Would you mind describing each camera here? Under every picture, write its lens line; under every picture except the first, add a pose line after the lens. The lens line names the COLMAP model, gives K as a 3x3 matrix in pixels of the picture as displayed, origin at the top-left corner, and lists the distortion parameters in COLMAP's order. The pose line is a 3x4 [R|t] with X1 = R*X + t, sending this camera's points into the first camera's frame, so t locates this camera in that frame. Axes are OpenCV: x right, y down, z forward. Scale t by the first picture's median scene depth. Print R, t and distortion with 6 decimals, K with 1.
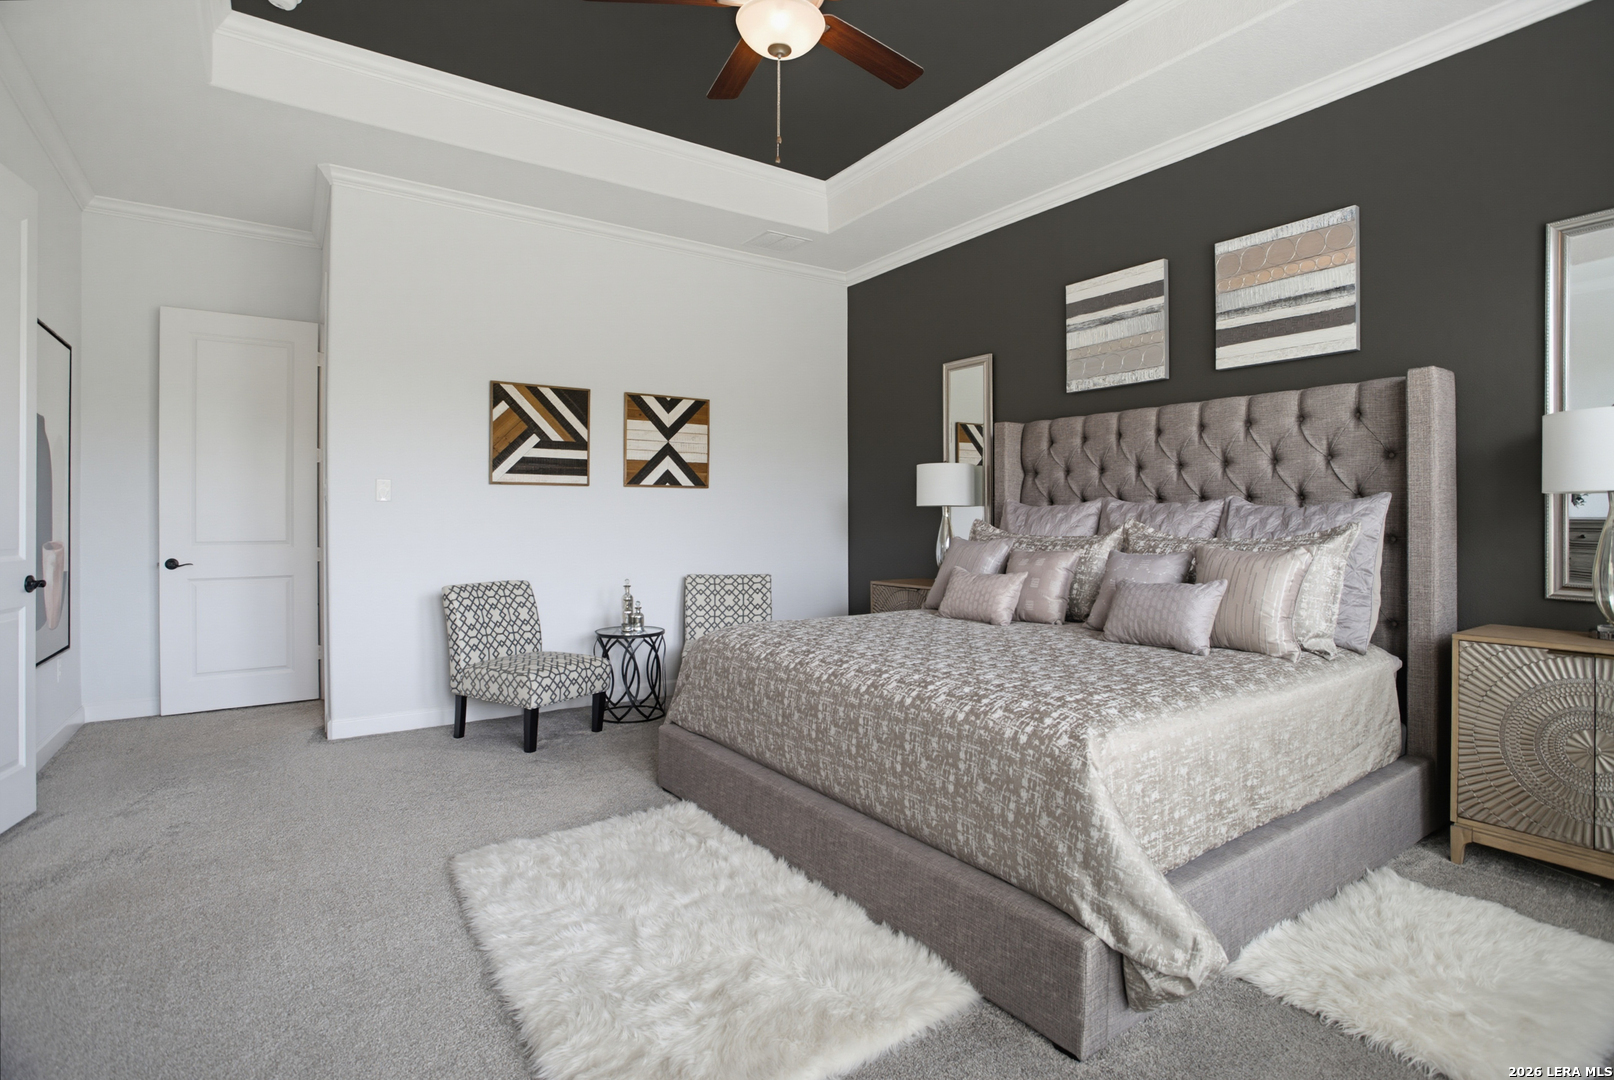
lens RADIAL K [[786.7, 0, 801.1], [0, 786.7, 515.7], [0, 0, 1]] dist [-0.057300, 0.013620]
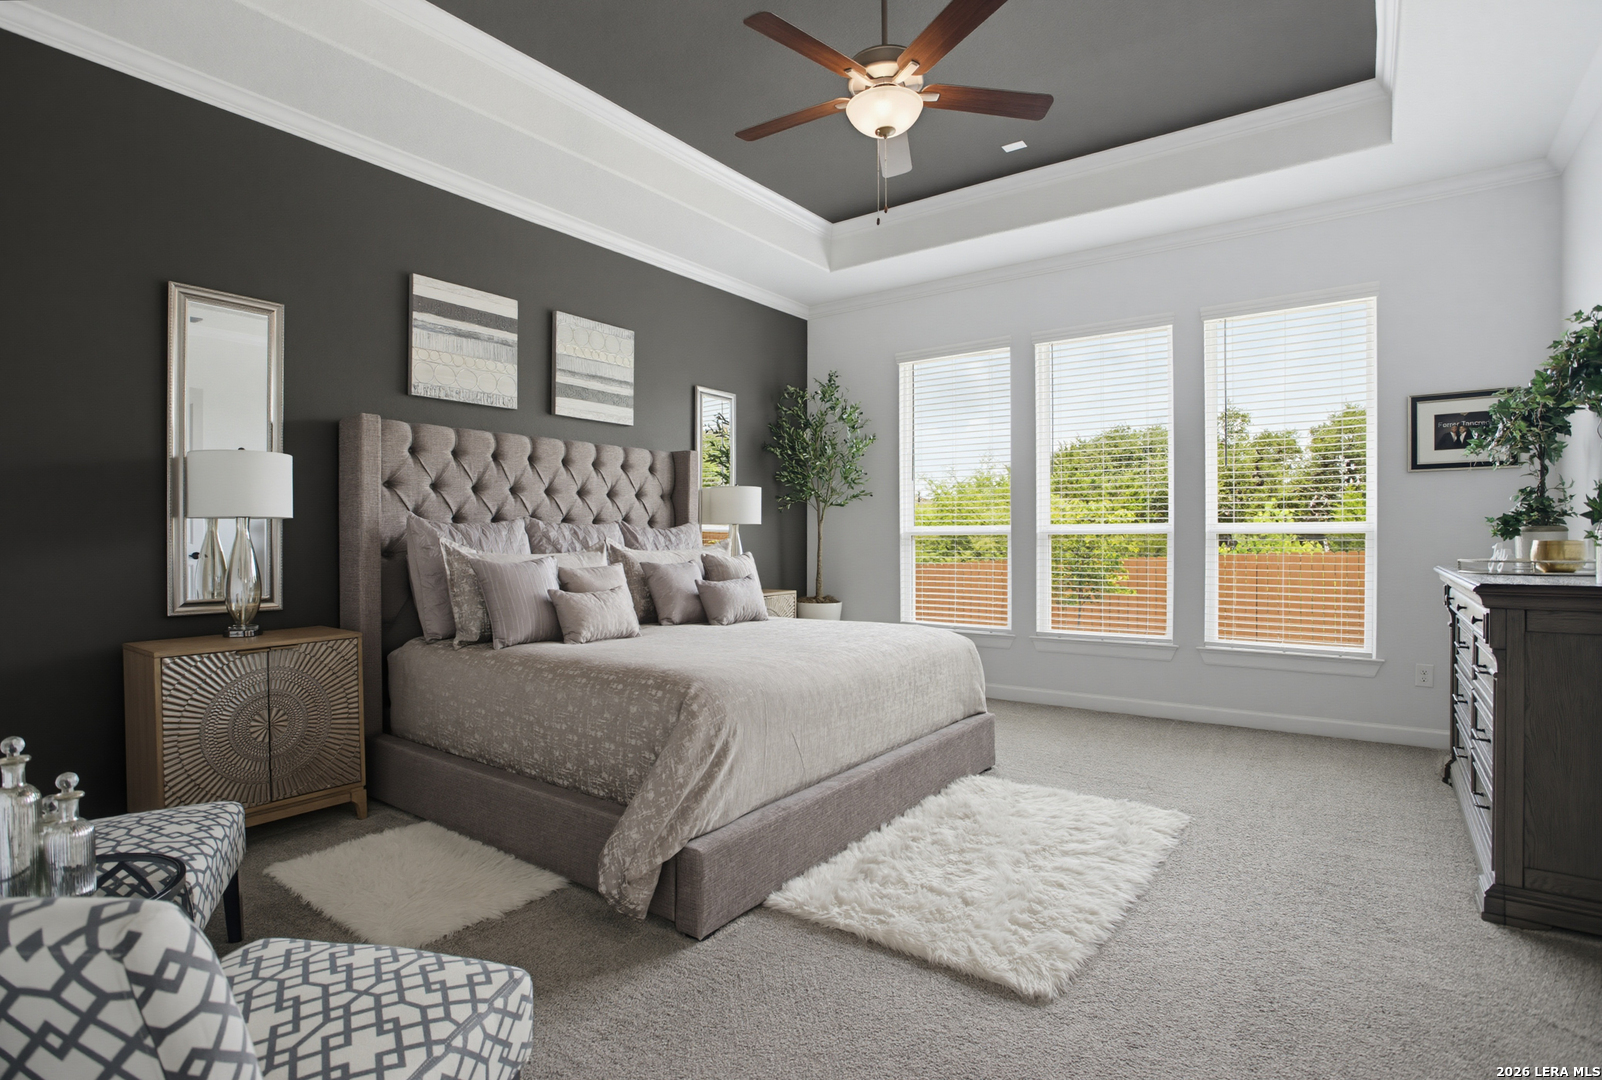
lens RADIAL K [[780.9, 0, 801.9], [0, 780.9, 542.9], [0, 0, 1]] dist [-0.057300, 0.013620]
pose [[-0.336055, -0.006834, 0.941818, -0.660586], [0.002026, 0.999966, 0.007979, 0.004922], [-0.941840, 0.004590, -0.336029, 0.922747]]
